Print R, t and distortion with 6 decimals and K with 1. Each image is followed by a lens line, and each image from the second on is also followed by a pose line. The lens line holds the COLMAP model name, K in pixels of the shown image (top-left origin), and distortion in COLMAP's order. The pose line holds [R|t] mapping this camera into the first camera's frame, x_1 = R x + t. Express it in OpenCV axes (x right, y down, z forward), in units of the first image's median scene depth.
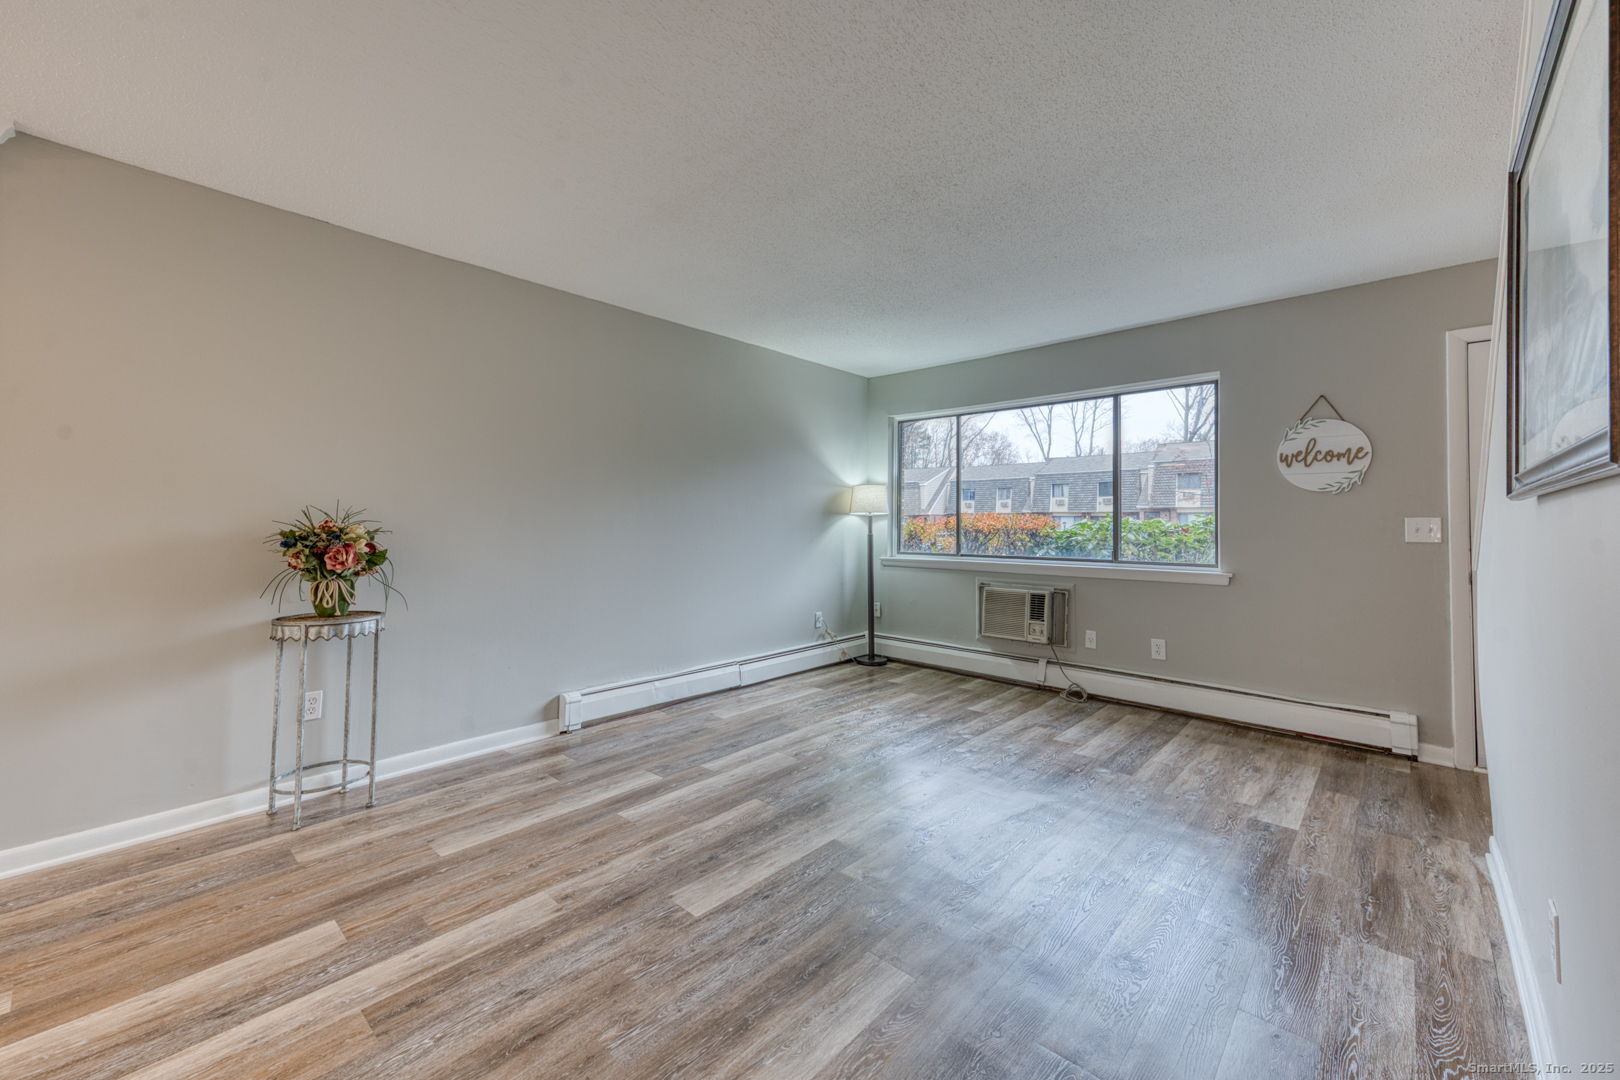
lens RADIAL K [[633.0, 0, 775.9], [0, 633.0, 510.7], [0, 0, 1]] dist [0.026659, -0.000025]
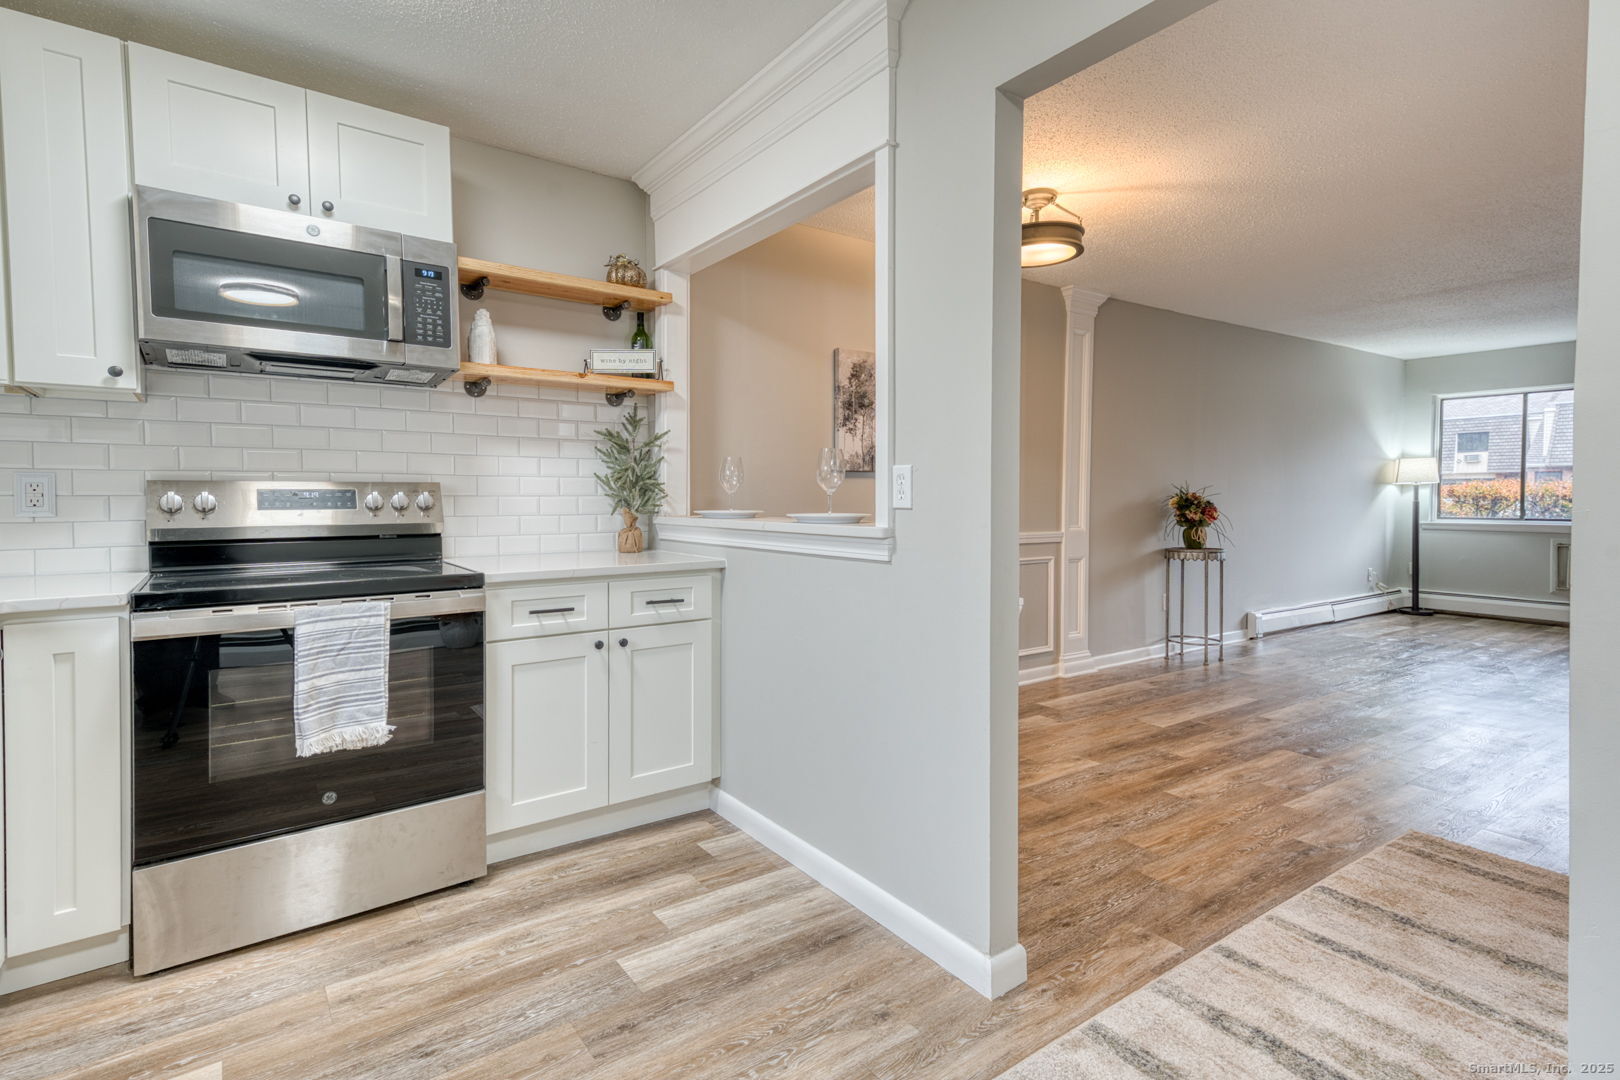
lens RADIAL K [[784.9, 0, 813.7], [0, 784.9, 514.6], [0, 0, 1]] dist [0.080391, -0.015279]
pose [[0.984455, -0.001887, -0.175628, -1.170357], [0.009873, 0.998956, 0.044612, -0.026213], [0.175360, -0.045652, 0.983445, -1.119077]]
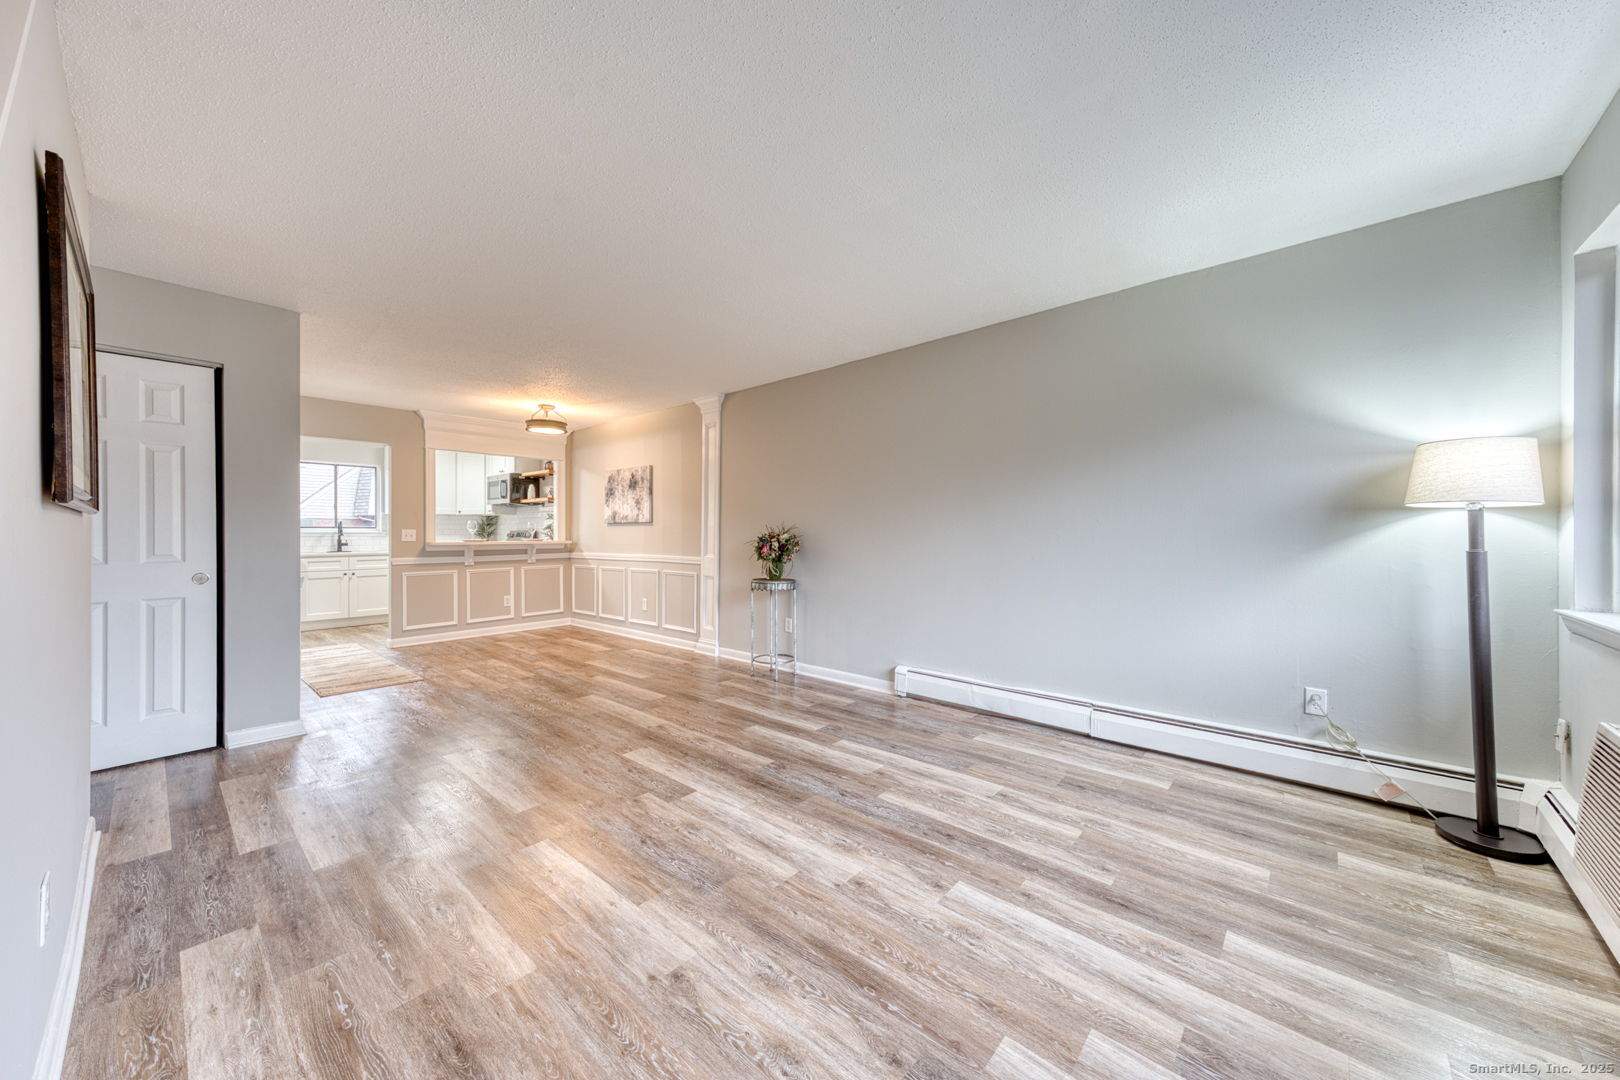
lens RADIAL K [[561.1, 0, 824.2], [0, 561.1, 532.3], [0, 0, 1]] dist [0.018146, -0.000306]
pose [[0.063906, -0.005969, -0.997938, 0.924248], [0.024446, 0.999691, -0.004414, 0.027651], [0.997656, -0.024113, 0.064032, 0.928759]]
